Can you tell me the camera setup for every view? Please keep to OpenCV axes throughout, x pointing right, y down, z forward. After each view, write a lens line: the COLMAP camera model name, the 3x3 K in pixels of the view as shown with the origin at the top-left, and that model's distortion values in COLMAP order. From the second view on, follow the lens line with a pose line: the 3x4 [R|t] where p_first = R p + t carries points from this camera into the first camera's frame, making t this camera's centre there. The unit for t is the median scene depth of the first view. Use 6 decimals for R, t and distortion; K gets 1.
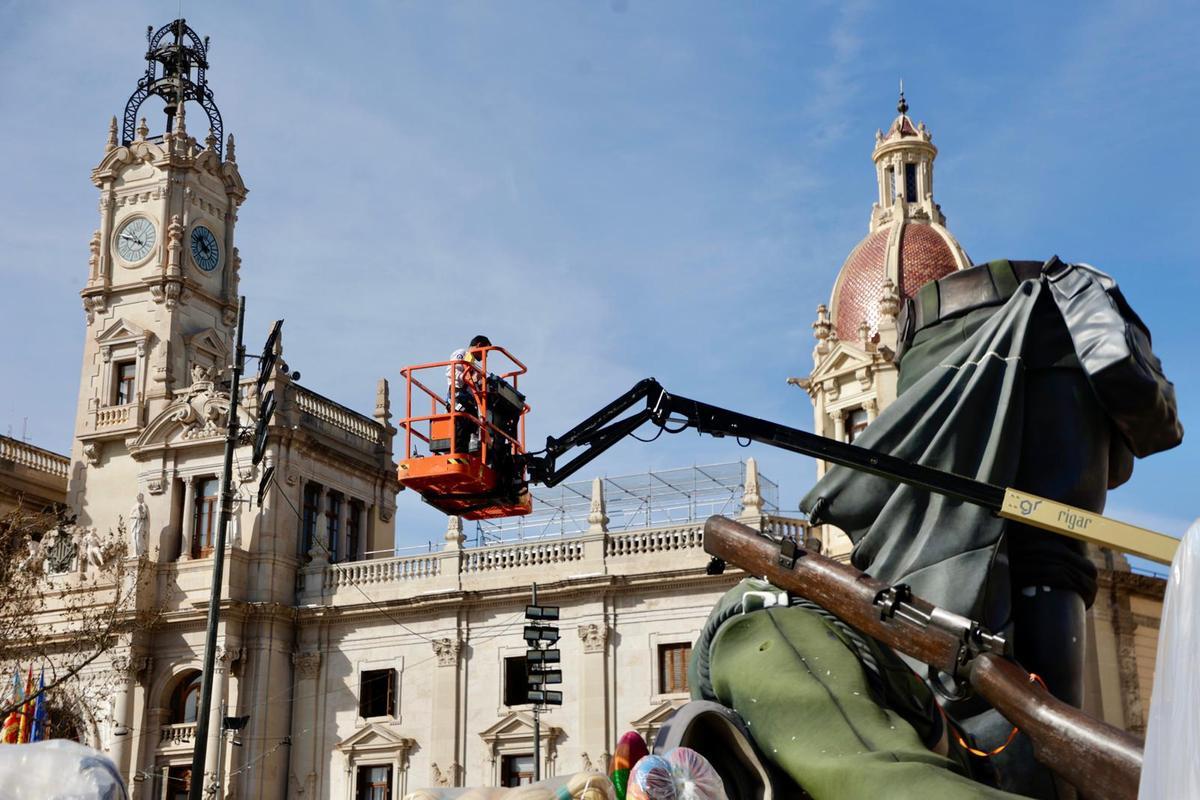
lens RADIAL K [[1880.7, 0, 600.0], [0, 1880.7, 400.0], [0, 0, 1]] dist [0.255987, 0.071360]
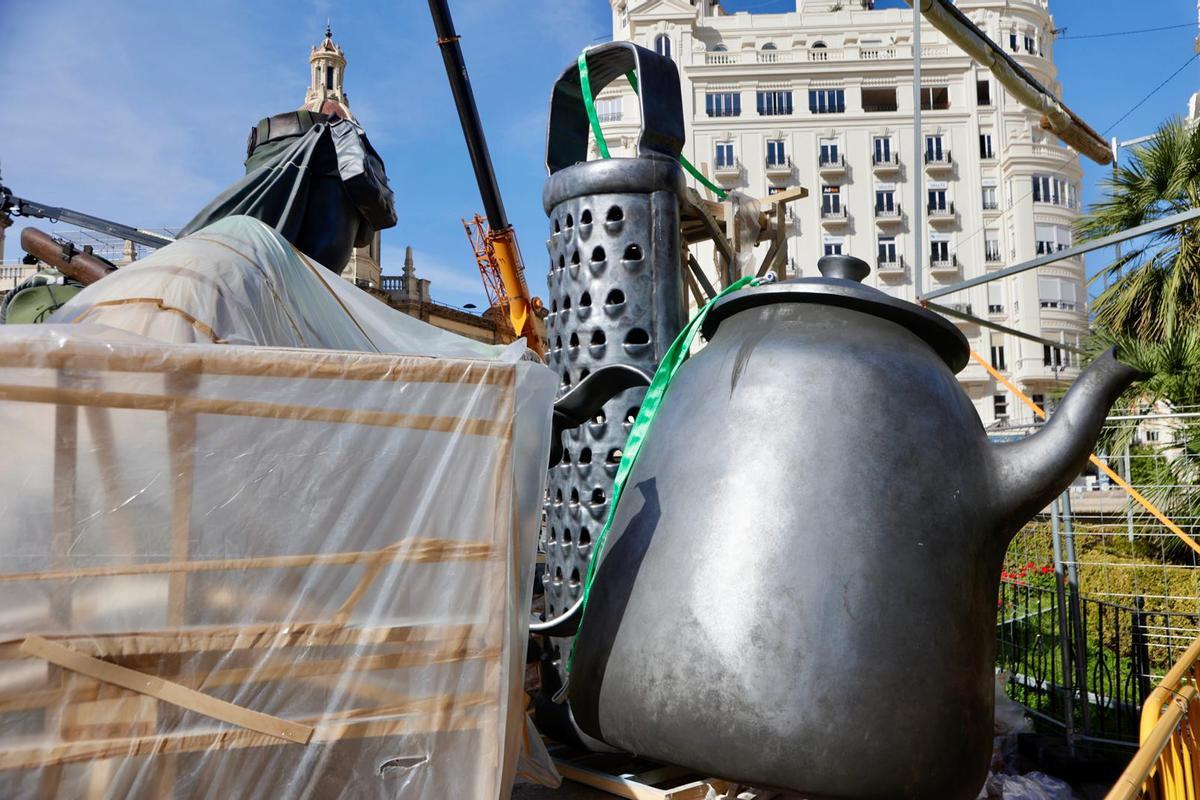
lens RADIAL K [[975.0, 0, 597.9], [0, 975.0, 401.0], [0, 0, 1]] dist [0.006621, 0.005538]
pose [[0.931685, 0.031754, 0.361876, 0.148742], [-0.097049, 0.981722, 0.163718, 0.016363], [-0.350063, -0.187654, 0.917737, 0.032023]]
